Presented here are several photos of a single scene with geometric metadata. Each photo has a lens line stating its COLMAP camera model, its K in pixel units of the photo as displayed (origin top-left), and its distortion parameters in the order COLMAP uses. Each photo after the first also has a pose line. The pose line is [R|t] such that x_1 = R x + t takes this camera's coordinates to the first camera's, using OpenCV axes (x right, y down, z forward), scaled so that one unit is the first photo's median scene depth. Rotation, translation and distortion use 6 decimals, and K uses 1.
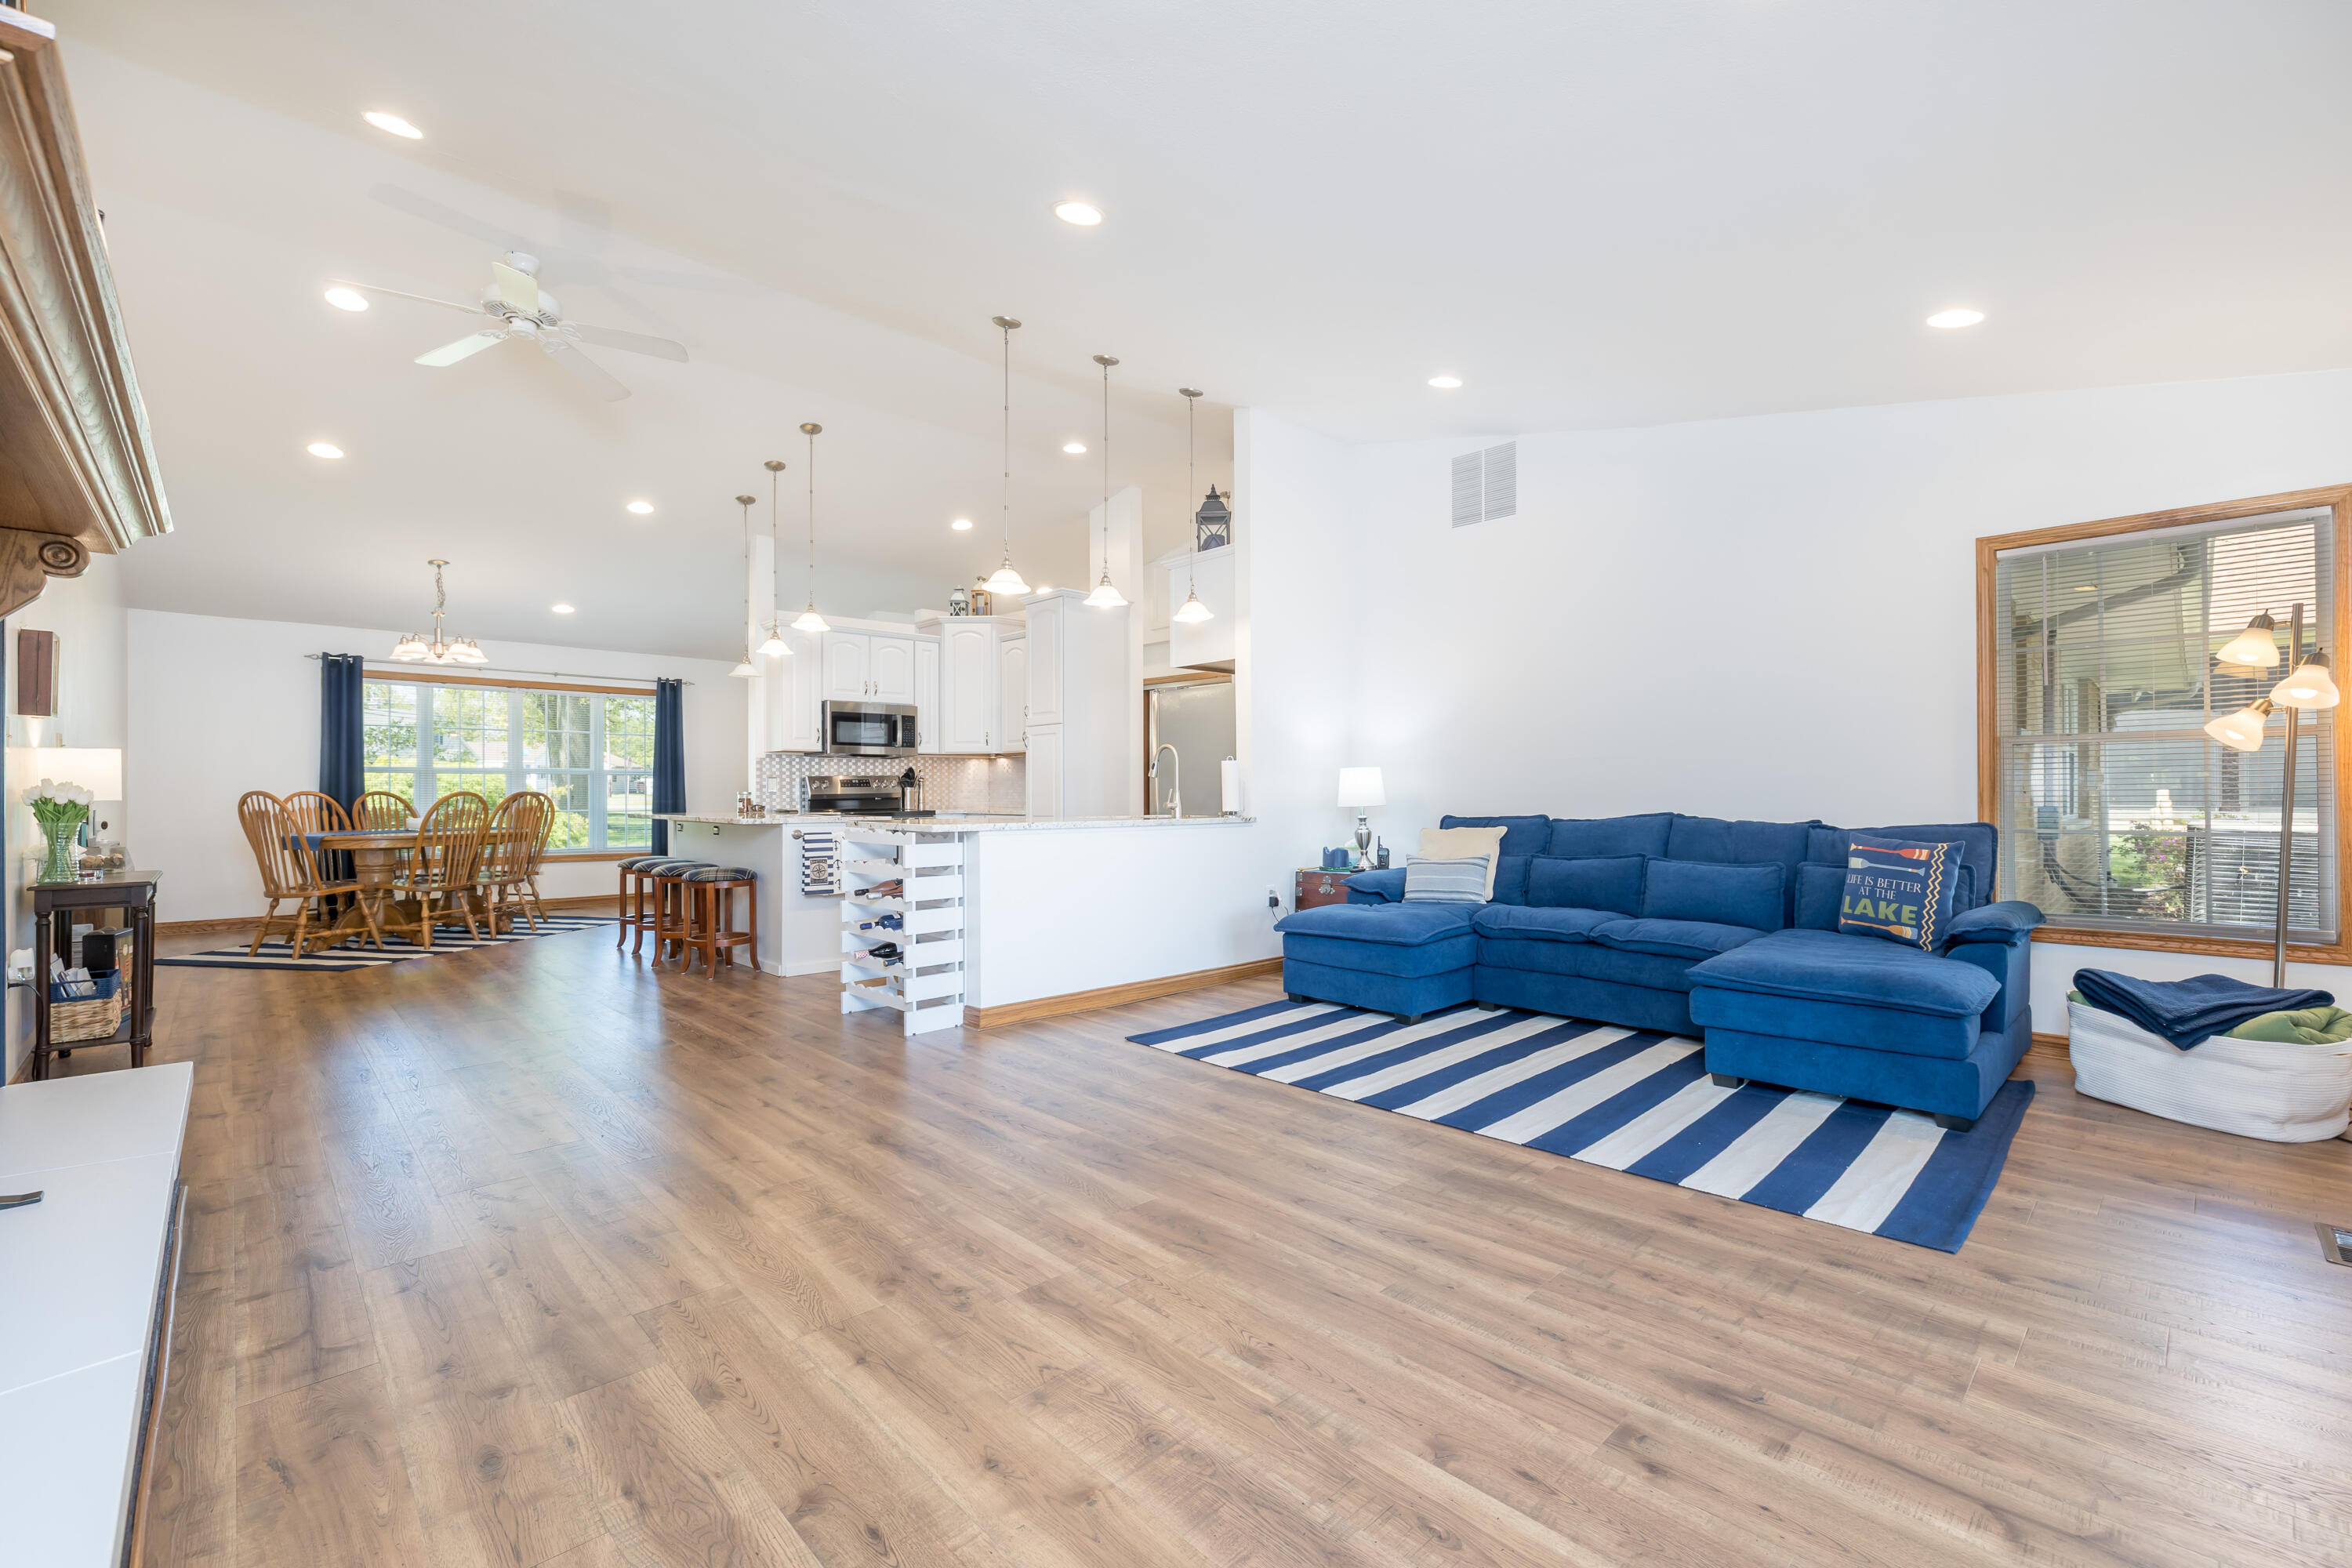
lens RADIAL K [[987.8, 0, 1178.2], [0, 987.8, 783.8], [0, 0, 1]] dist [-0.001243, 0.000103]
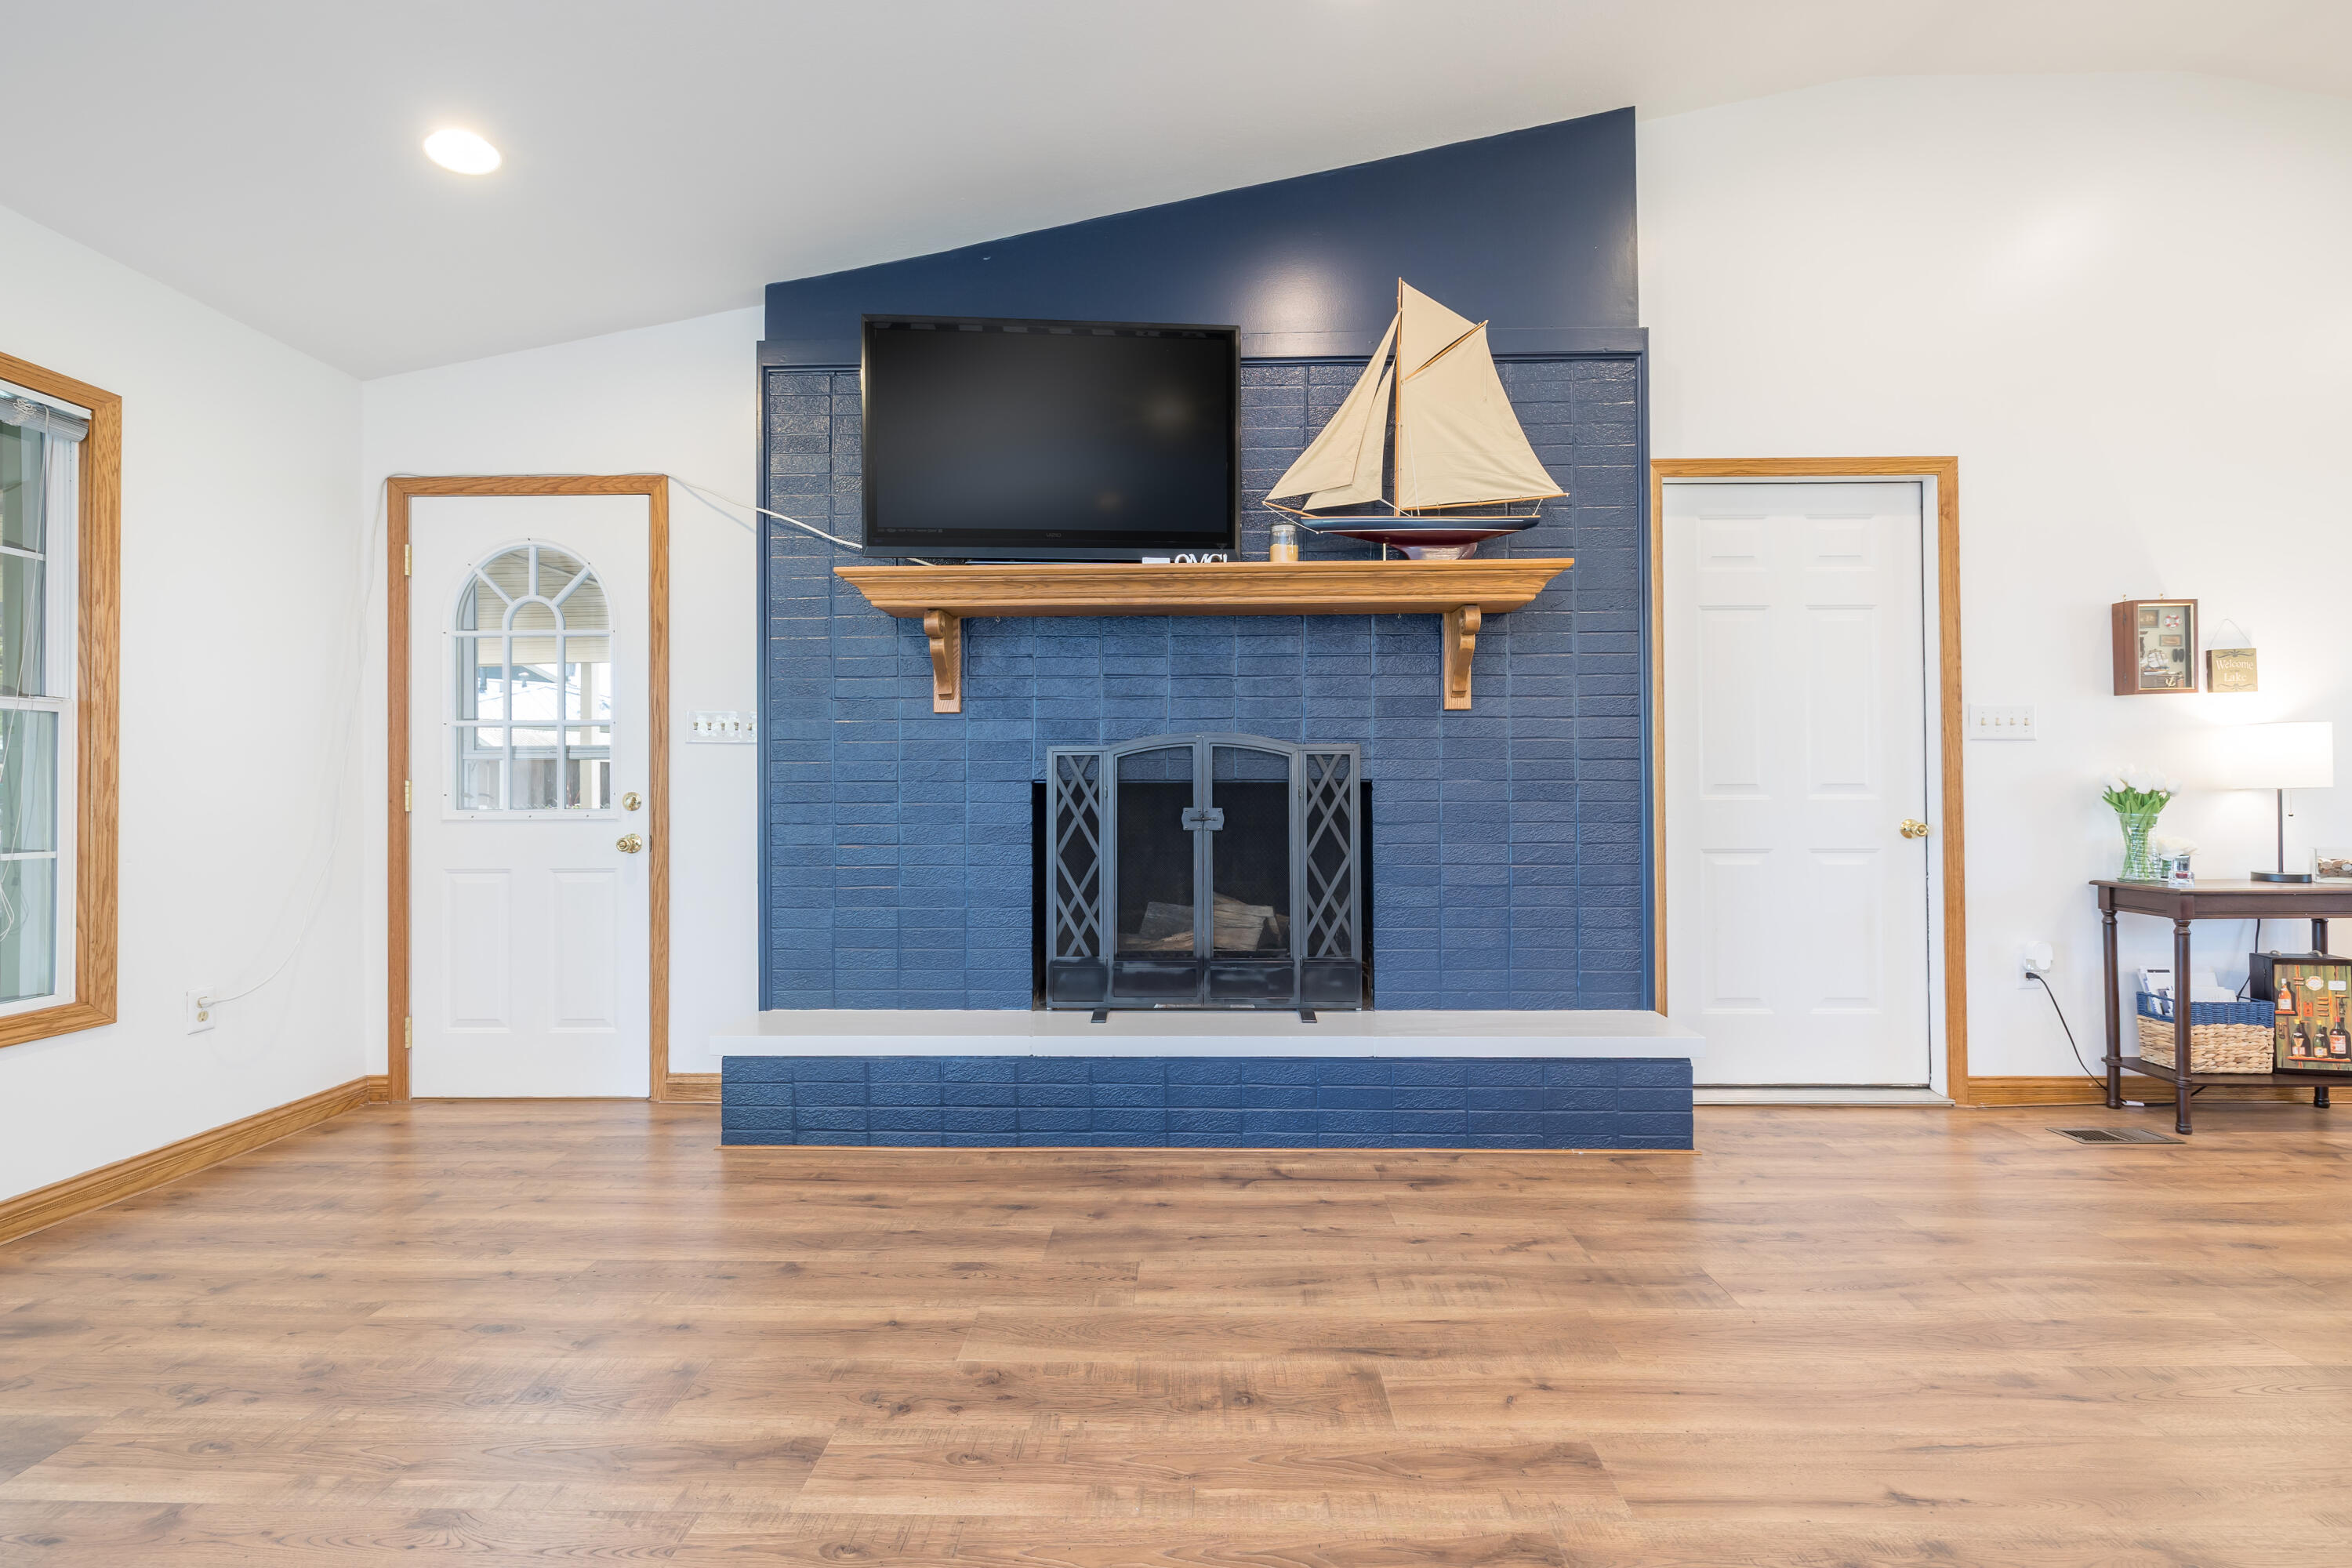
lens RADIAL K [[999.9, 0, 1183.3], [0, 999.9, 773.1], [0, 0, 1]] dist [-0.002284, 0.000350]
pose [[-0.705017, -0.003432, -0.709182, 0.052834], [0.012680, 0.999767, -0.017444, 0.003693], [0.709077, -0.021290, -0.704810, 0.473275]]
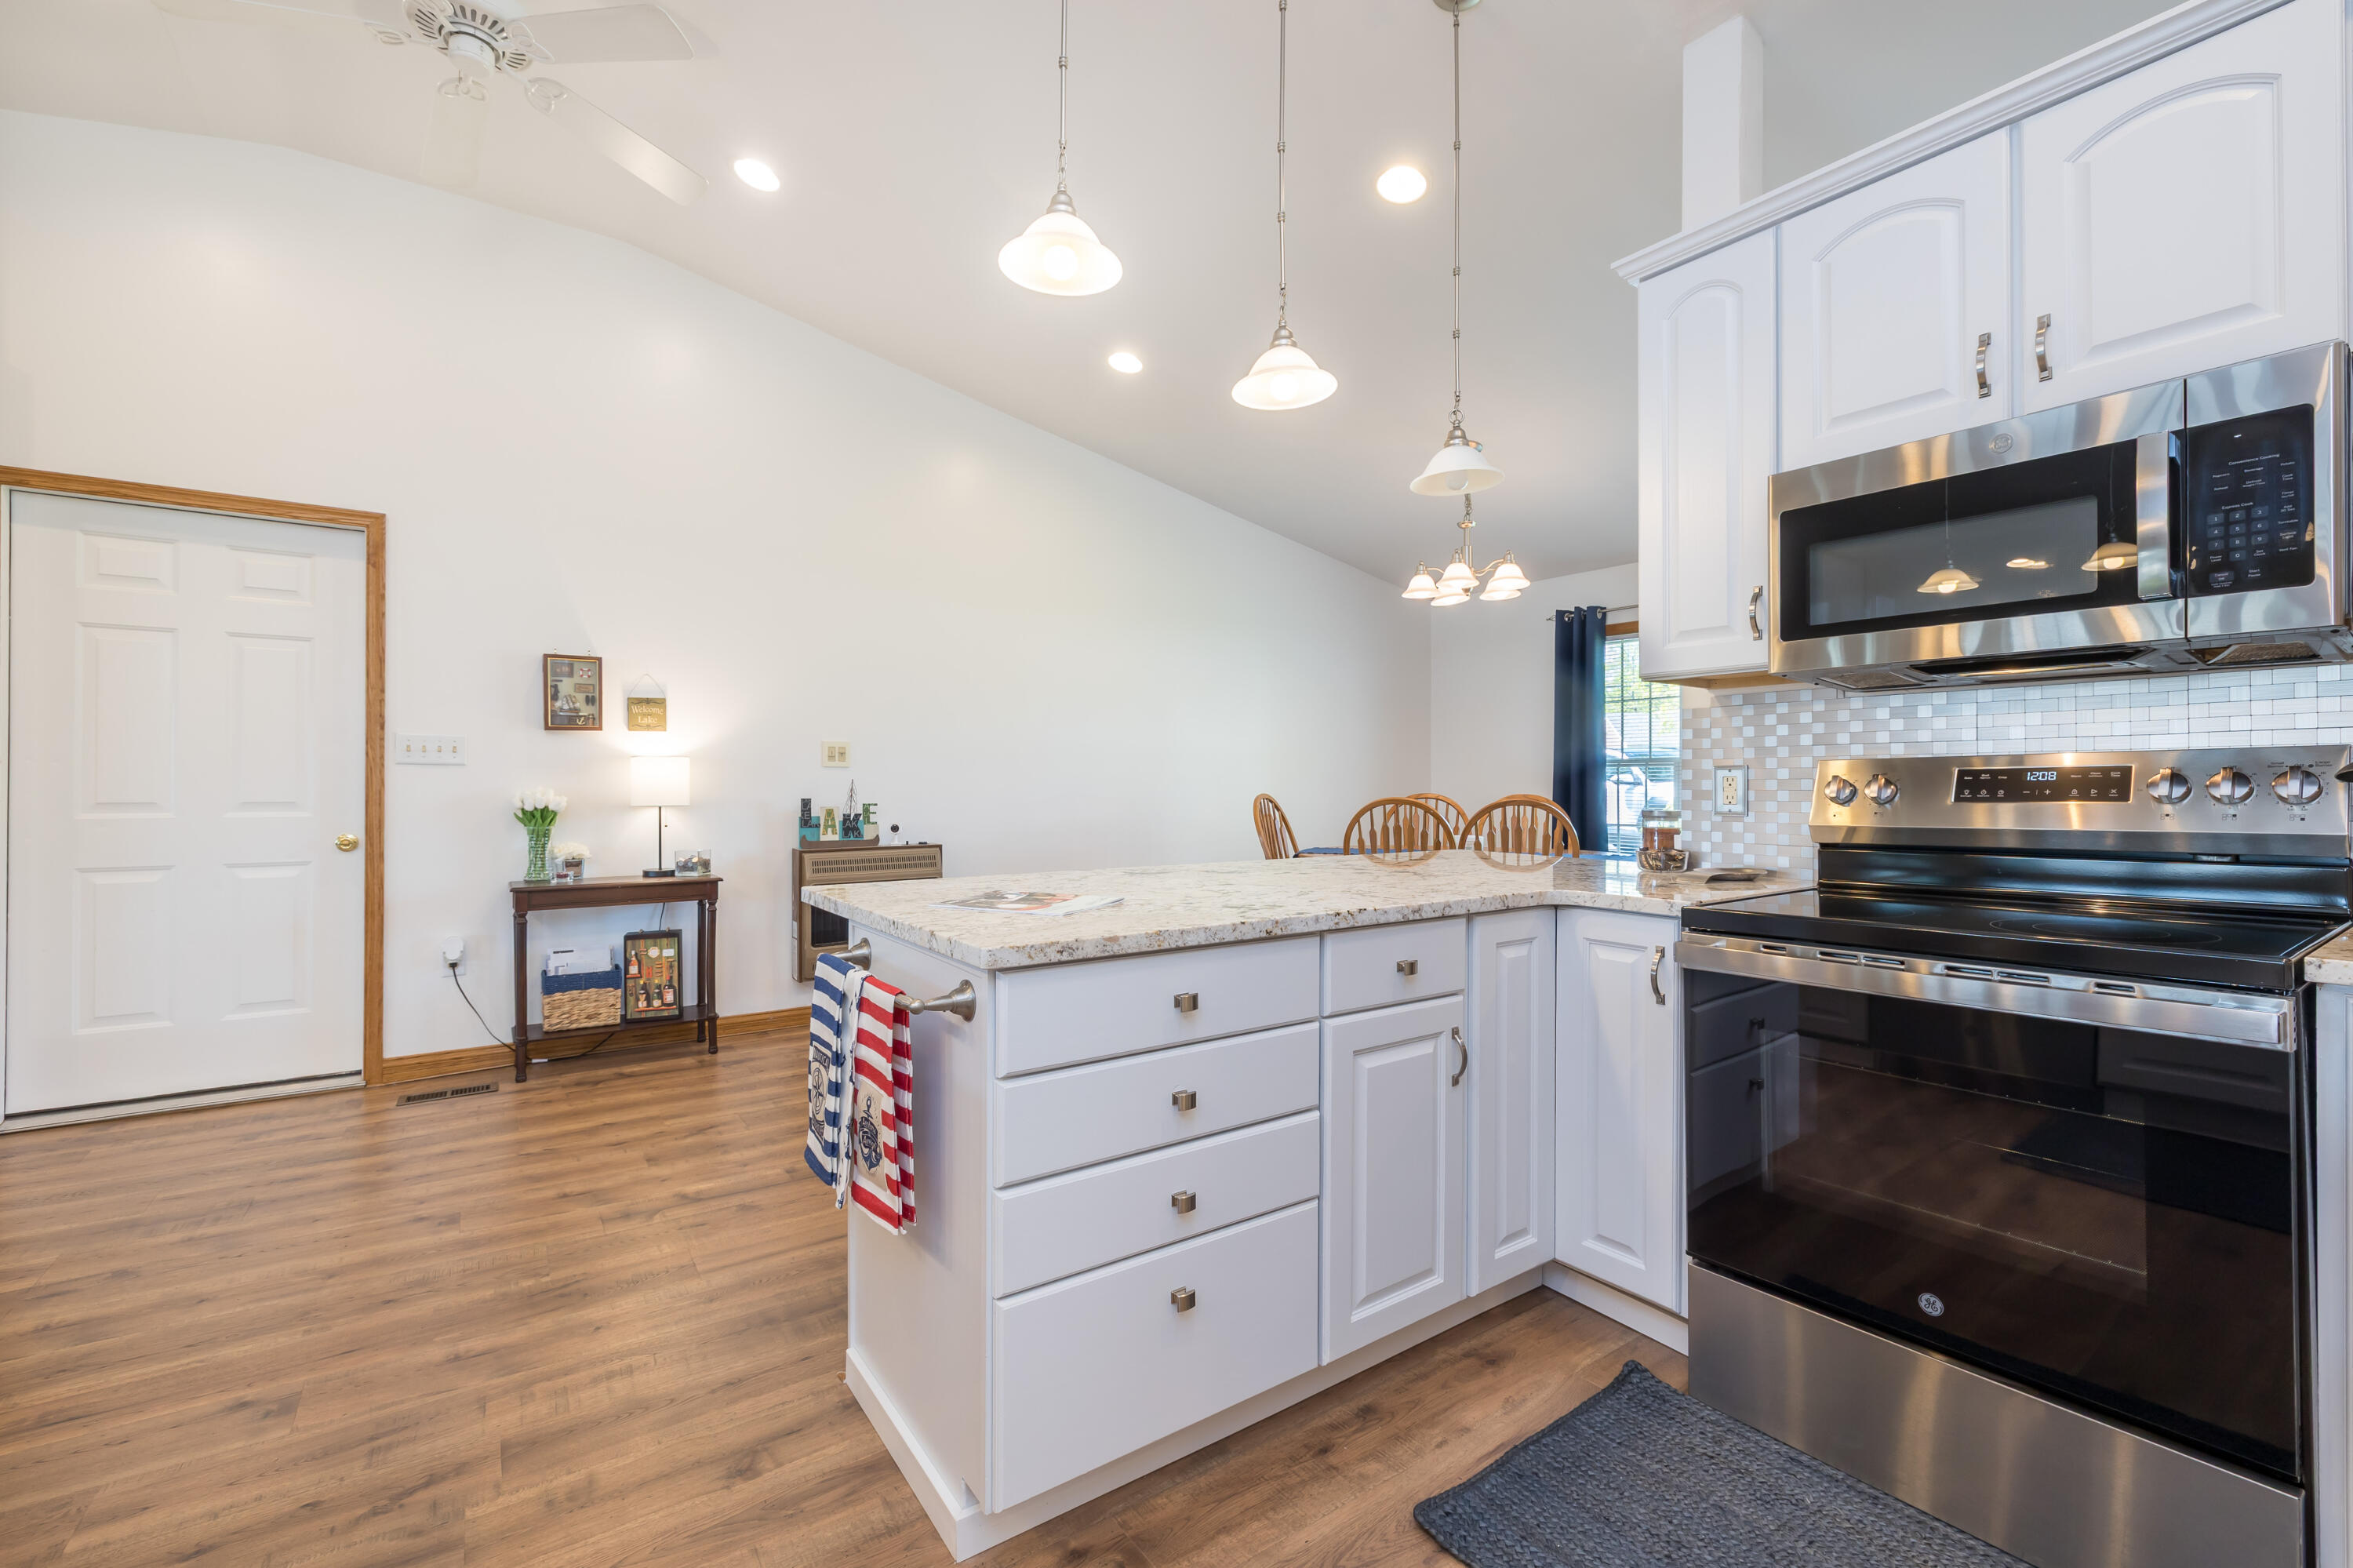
lens RADIAL K [[1001.1, 0, 1176.5], [0, 1001.1, 784.0], [0, 0, 1]] dist [-0.000390, -0.000289]
pose [[-0.152815, 0.002373, -0.988252, -0.061788], [0.005717, 0.999983, 0.001517, -0.002475], [0.988238, -0.005418, -0.152826, 0.862720]]
